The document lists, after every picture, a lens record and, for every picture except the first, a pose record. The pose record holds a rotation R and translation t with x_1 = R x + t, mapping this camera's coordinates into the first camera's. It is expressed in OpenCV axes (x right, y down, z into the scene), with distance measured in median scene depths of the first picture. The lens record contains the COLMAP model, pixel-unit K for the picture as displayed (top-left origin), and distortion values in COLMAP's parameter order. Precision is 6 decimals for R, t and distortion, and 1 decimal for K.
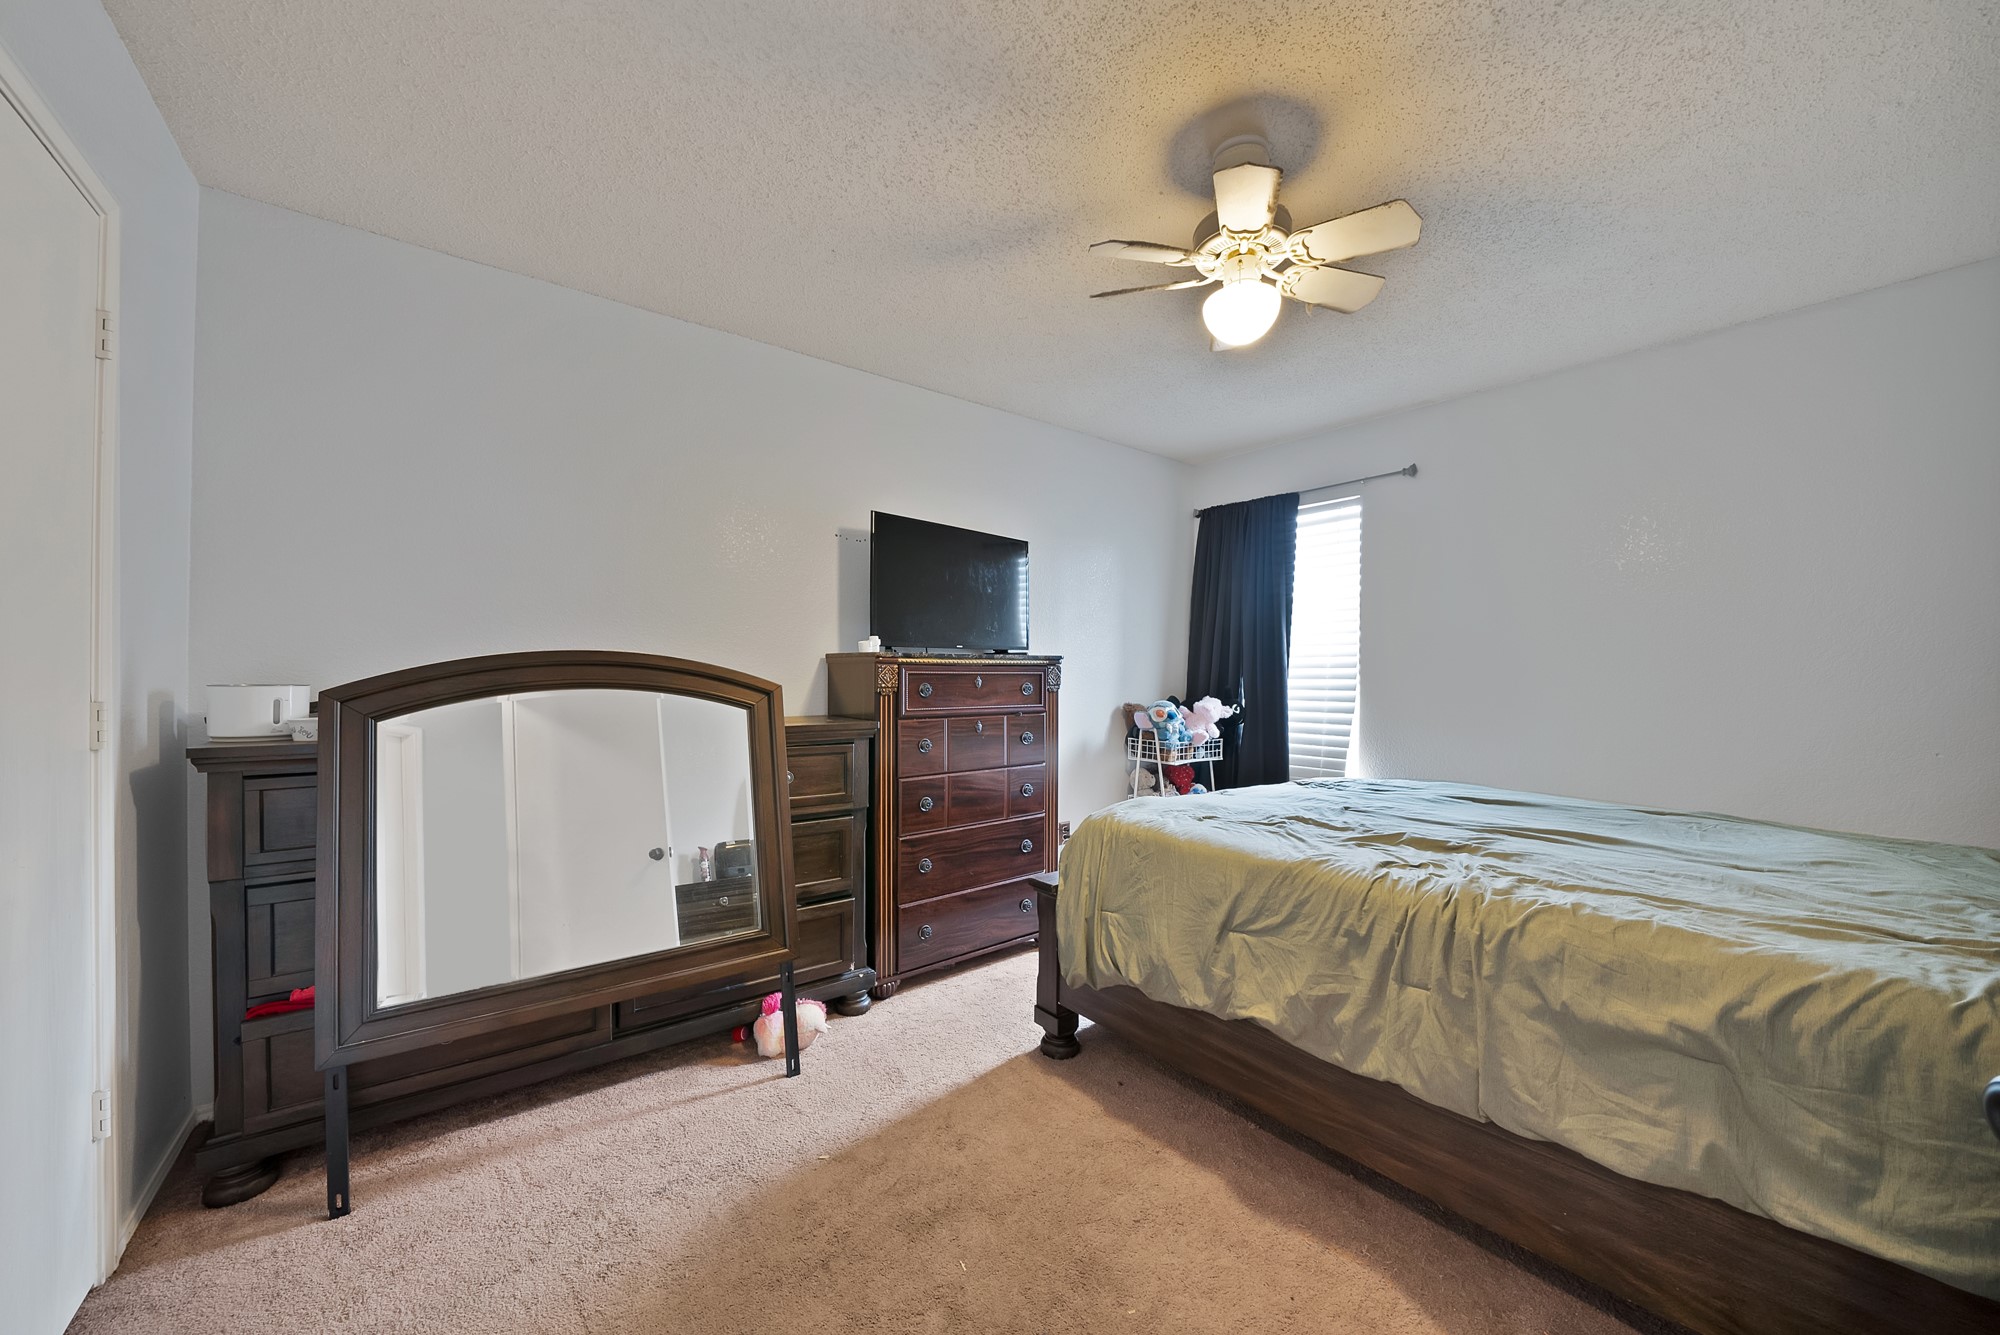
lens RADIAL K [[716.3, 0, 1007.4], [0, 716.3, 673.4], [0, 0, 1]] dist [-0.019353, 0.000378]
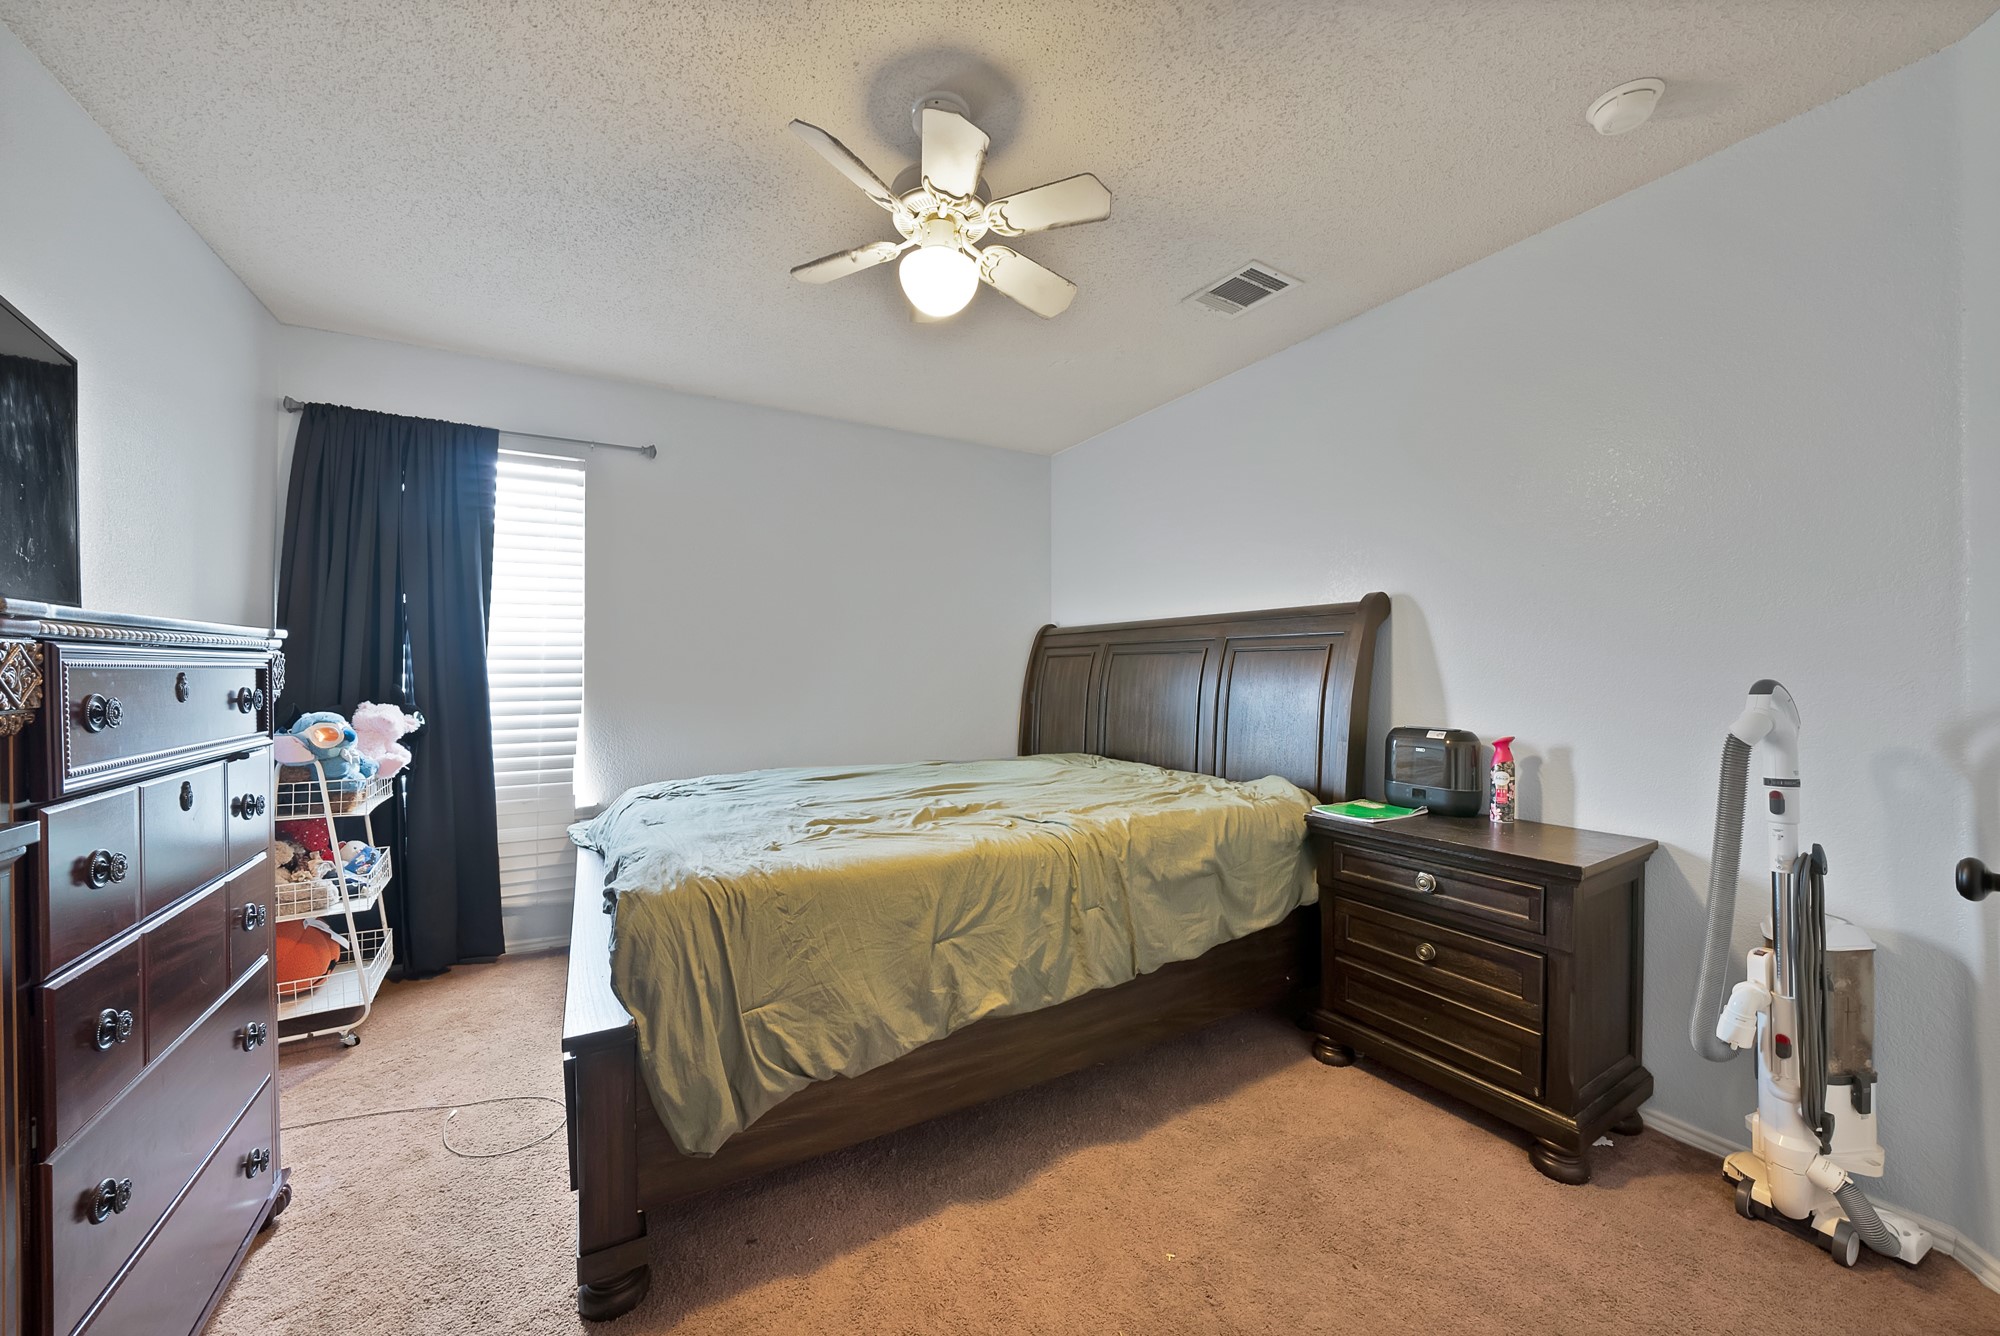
lens RADIAL K [[716.3, 0, 1007.4], [0, 716.3, 673.9], [0, 0, 1]] dist [-0.019353, 0.000378]
pose [[0.154746, -0.010012, 0.987904, -0.581819], [-0.000764, 0.999947, 0.010253, -0.000133], [-0.987954, -0.002342, 0.154730, 0.752952]]
